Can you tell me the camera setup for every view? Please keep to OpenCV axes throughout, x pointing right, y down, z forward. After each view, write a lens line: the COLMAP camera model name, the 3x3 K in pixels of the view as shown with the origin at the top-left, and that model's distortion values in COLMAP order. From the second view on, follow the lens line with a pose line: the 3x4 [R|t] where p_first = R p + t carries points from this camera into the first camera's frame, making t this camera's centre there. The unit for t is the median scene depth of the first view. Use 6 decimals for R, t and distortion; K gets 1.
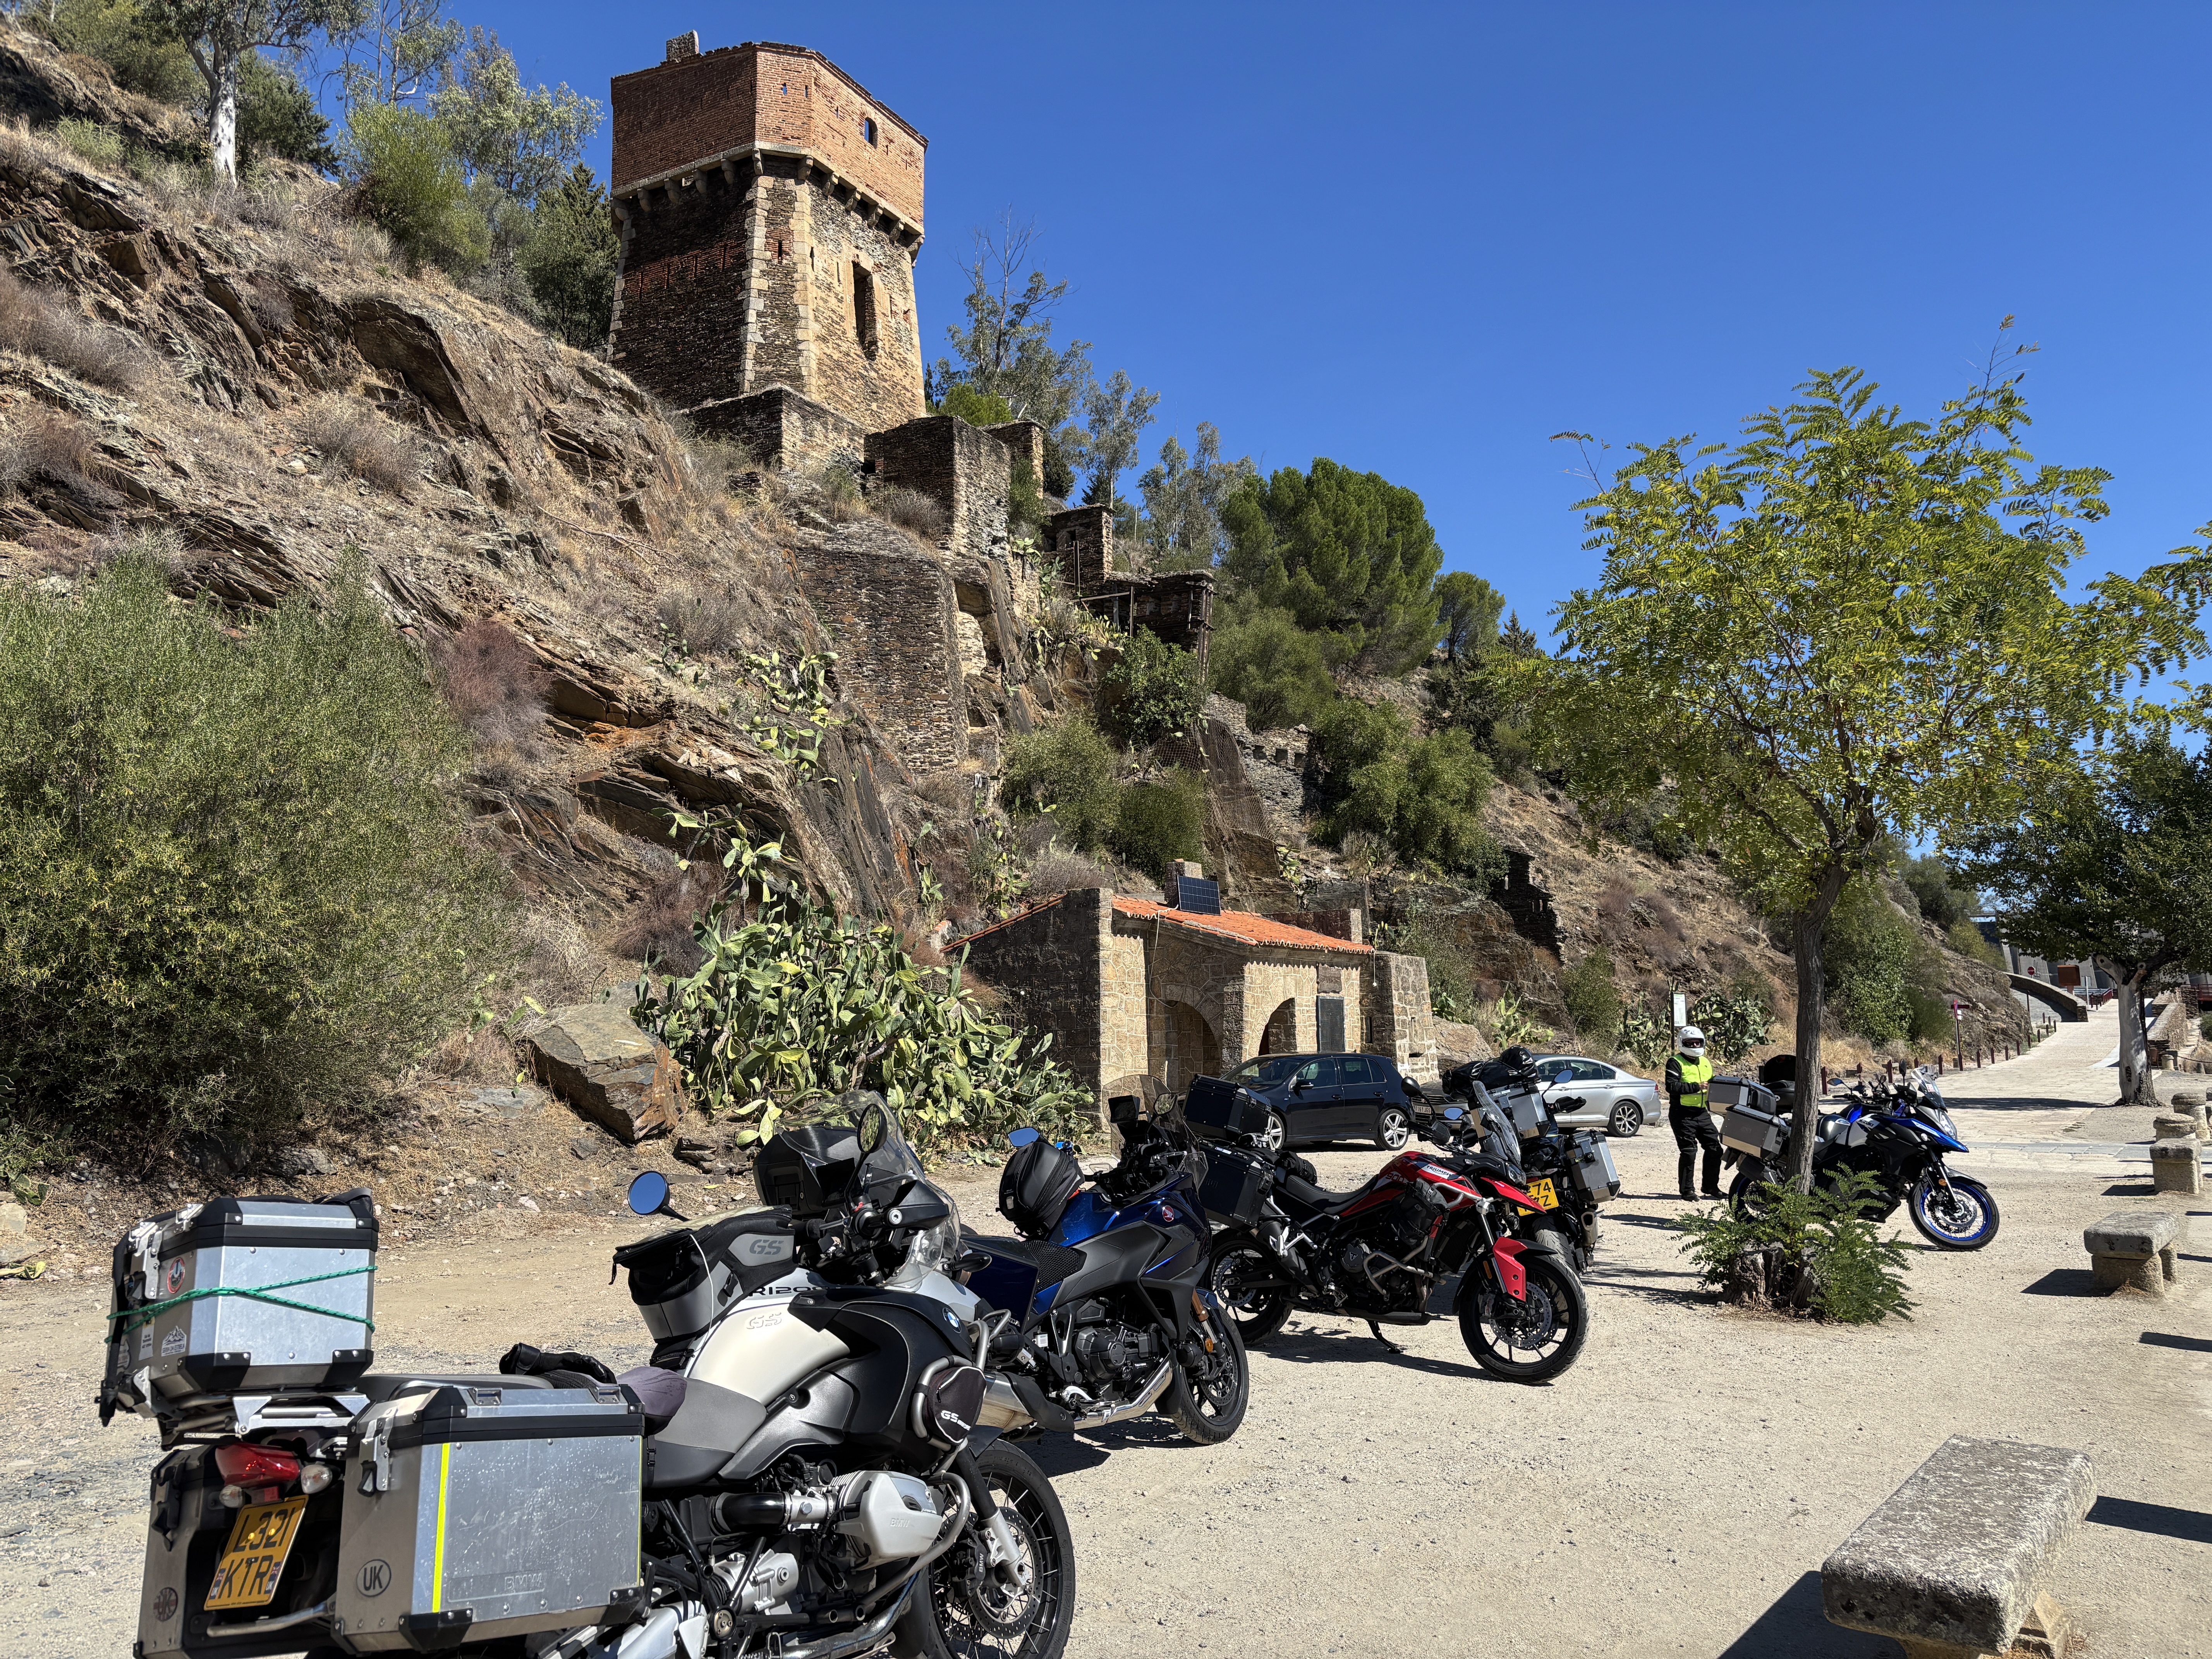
lens RADIAL K [[1683.5, 0, 1106.0], [0, 1683.5, 829.5], [0, 0, 1]] dist [-0.030069, 0.000329]
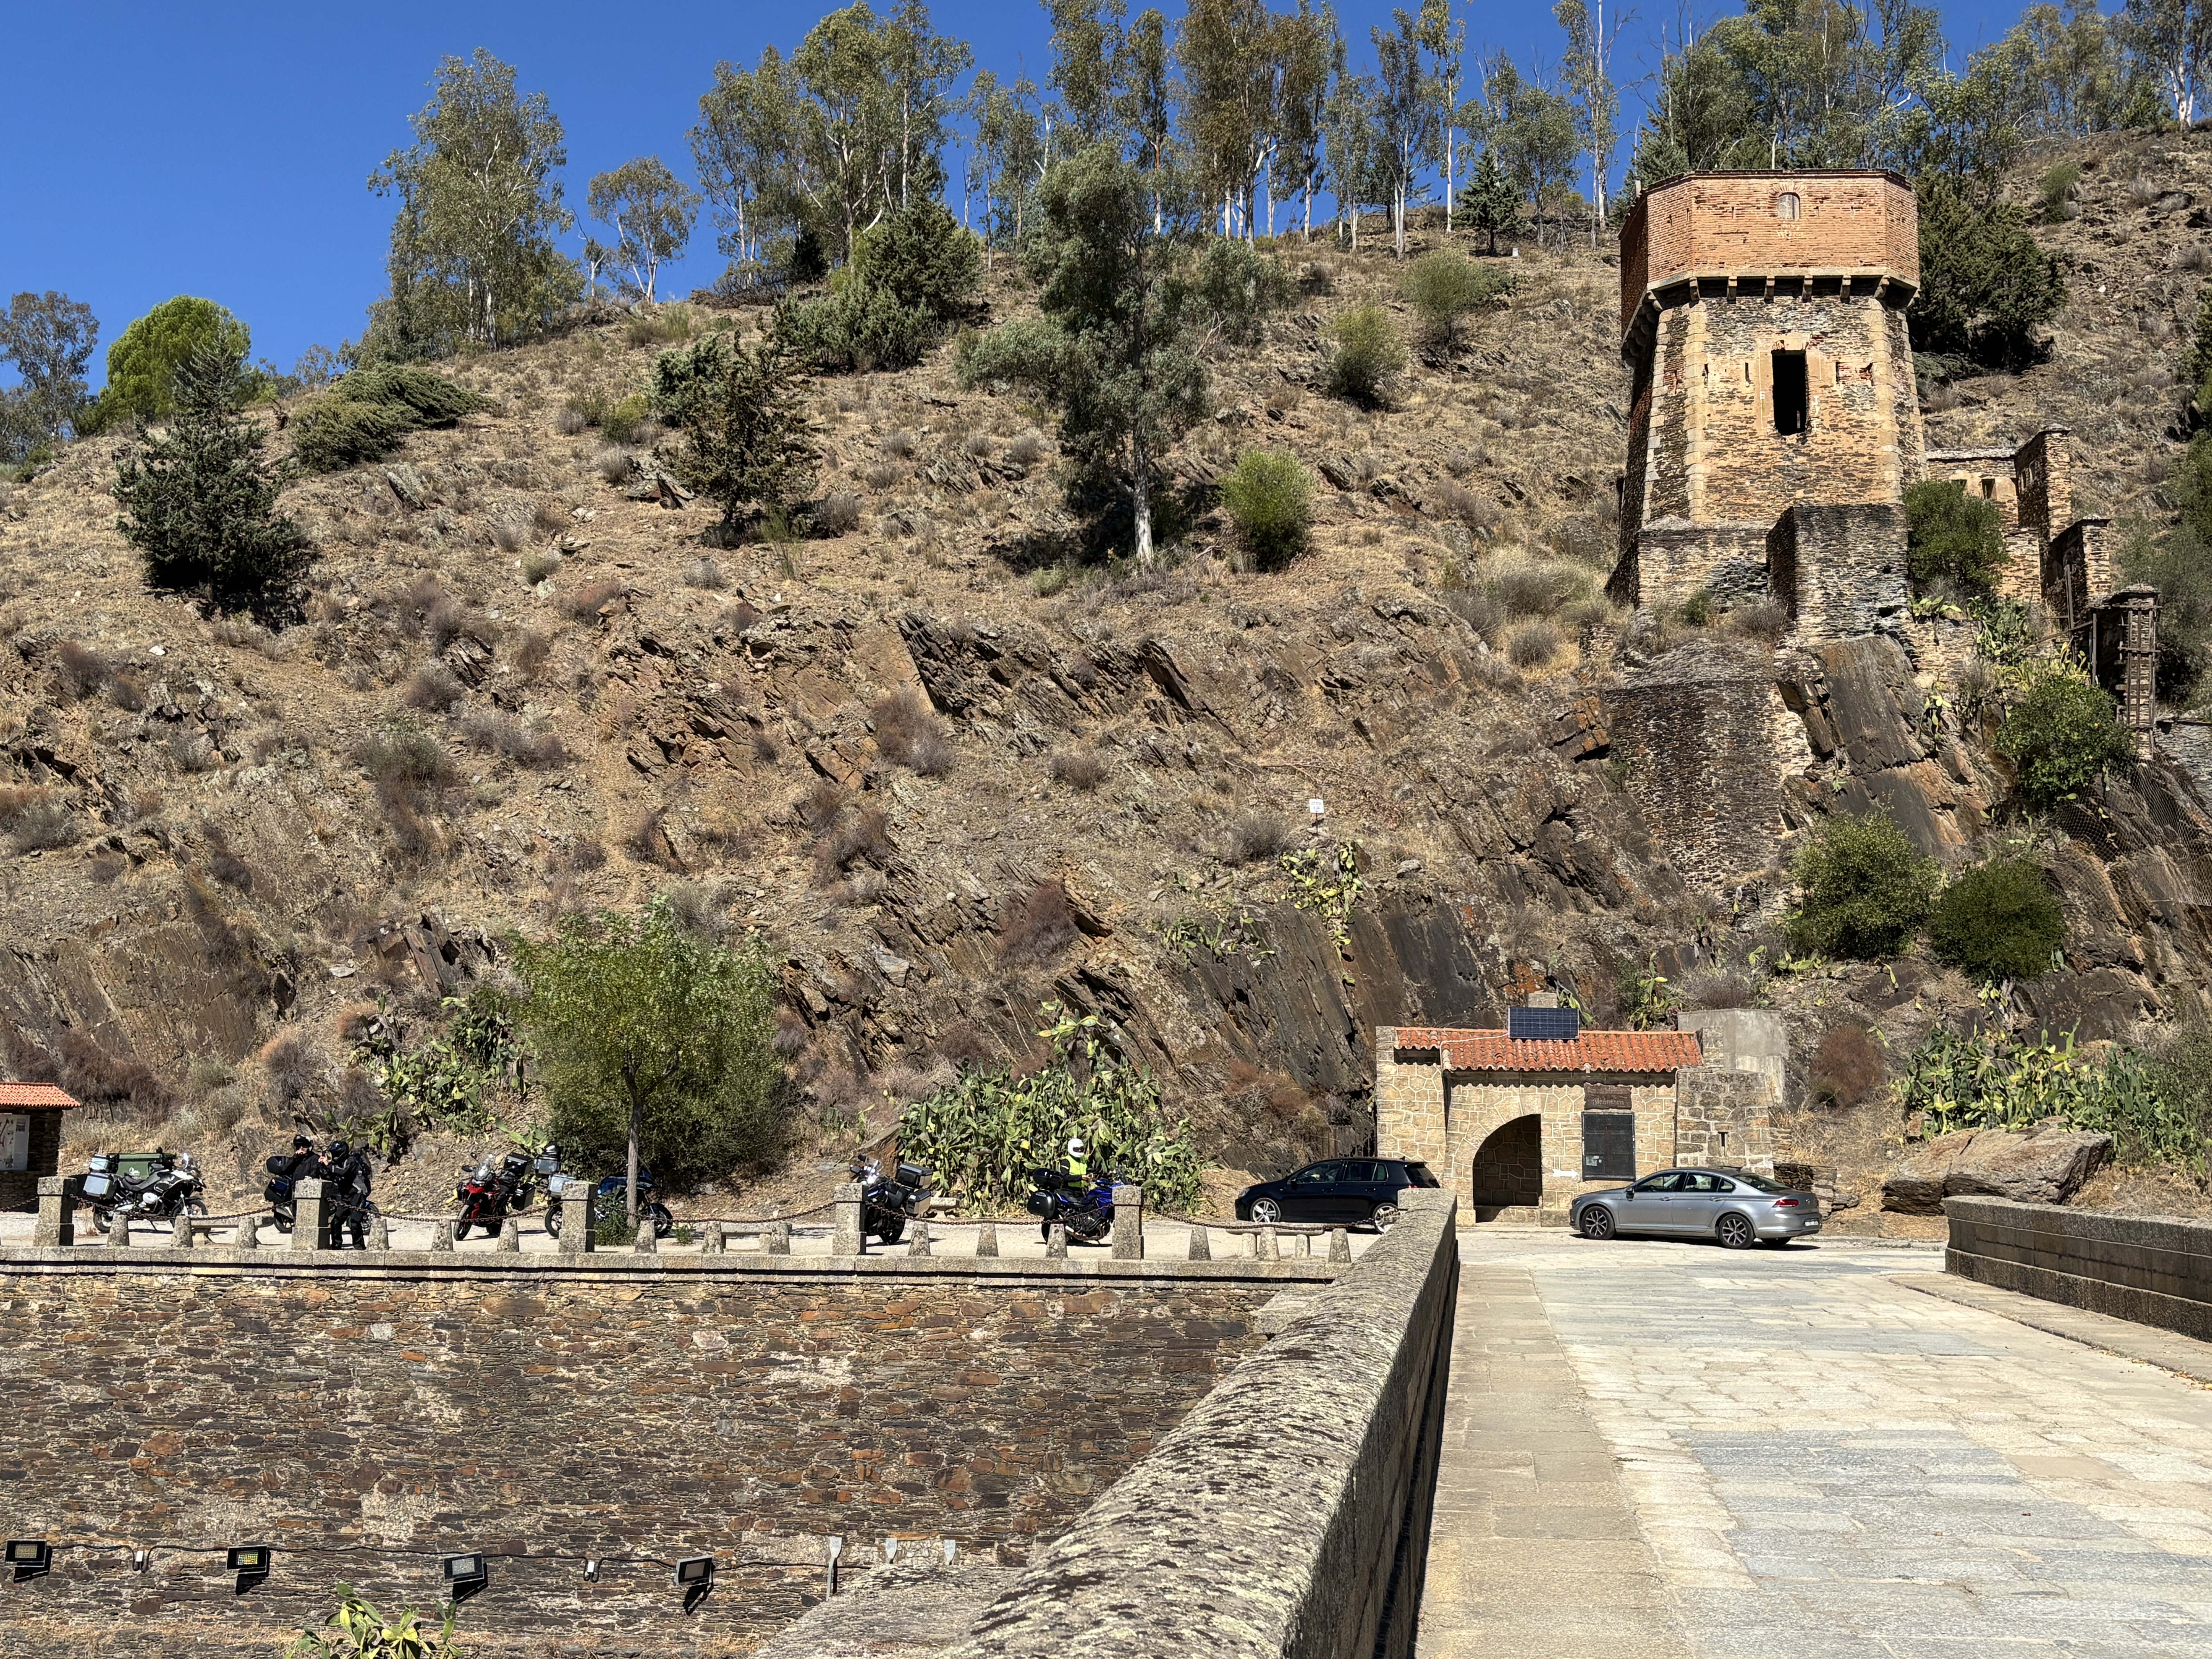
lens RADIAL K [[2442.3, 0, 1106.0], [0, 2442.3, 829.5], [0, 0, 1]] dist [-0.007216, -0.010762]
pose [[0.384815, -0.094331, -0.918161, 1.041223], [0.100860, 0.993104, -0.059758, -0.015285], [0.917466, -0.069610, 0.391676, 0.066758]]
